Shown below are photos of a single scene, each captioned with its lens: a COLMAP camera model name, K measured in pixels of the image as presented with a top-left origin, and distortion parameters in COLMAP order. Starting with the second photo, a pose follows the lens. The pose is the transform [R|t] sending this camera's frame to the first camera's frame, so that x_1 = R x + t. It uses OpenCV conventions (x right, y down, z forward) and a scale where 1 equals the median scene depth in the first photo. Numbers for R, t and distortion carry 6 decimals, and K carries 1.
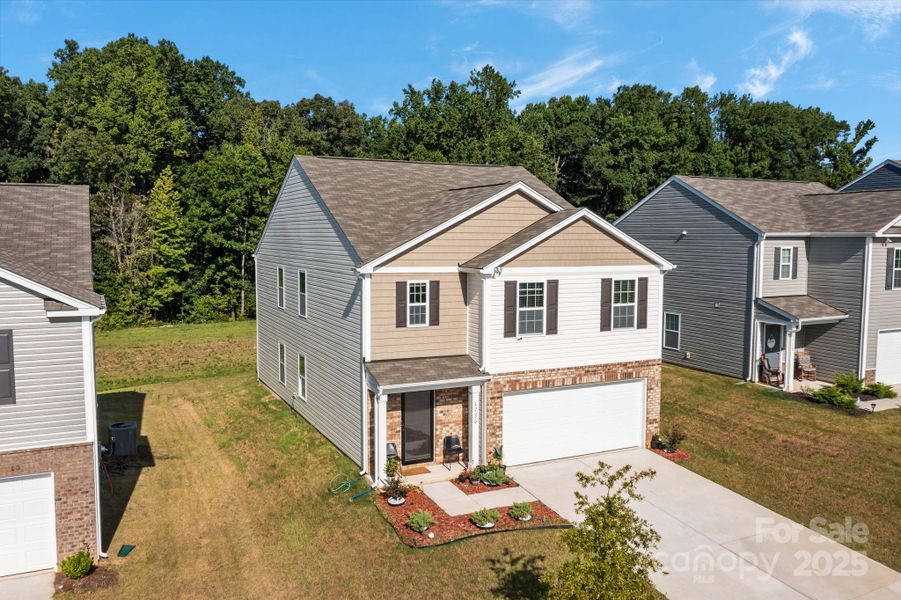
lens RADIAL K [[714.1, 0, 455.8], [0, 714.1, 301.5], [0, 0, 1]] dist [-0.004023, -0.008889]
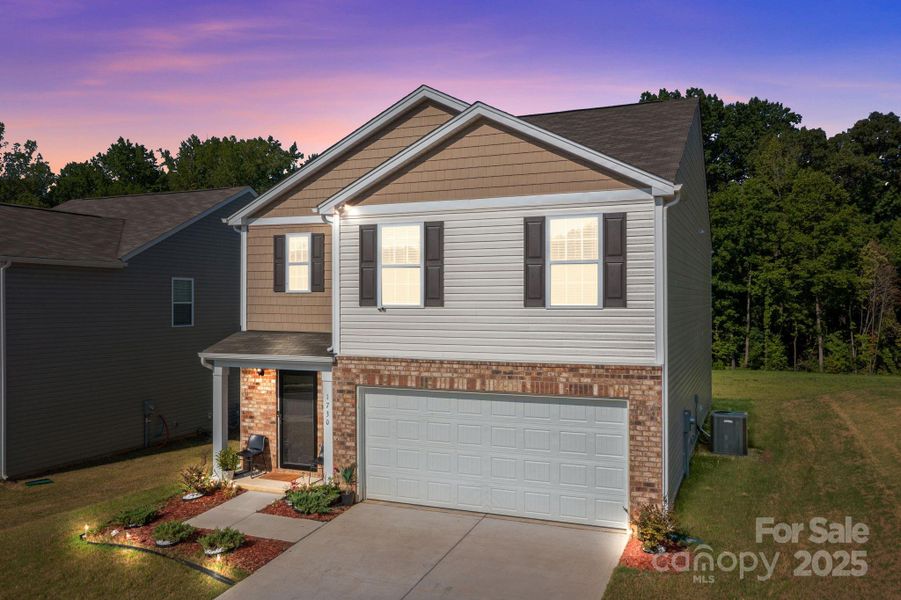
lens RADIAL K [[714.1, 0, 457.0], [0, 714.1, 298.0], [0, 0, 1]] dist [-0.004023, -0.008889]
pose [[0.661034, -0.008313, -0.750310, 0.596051], [-0.062916, 0.995803, -0.066463, 0.075717], [0.747714, 0.091140, 0.657737, 0.558430]]
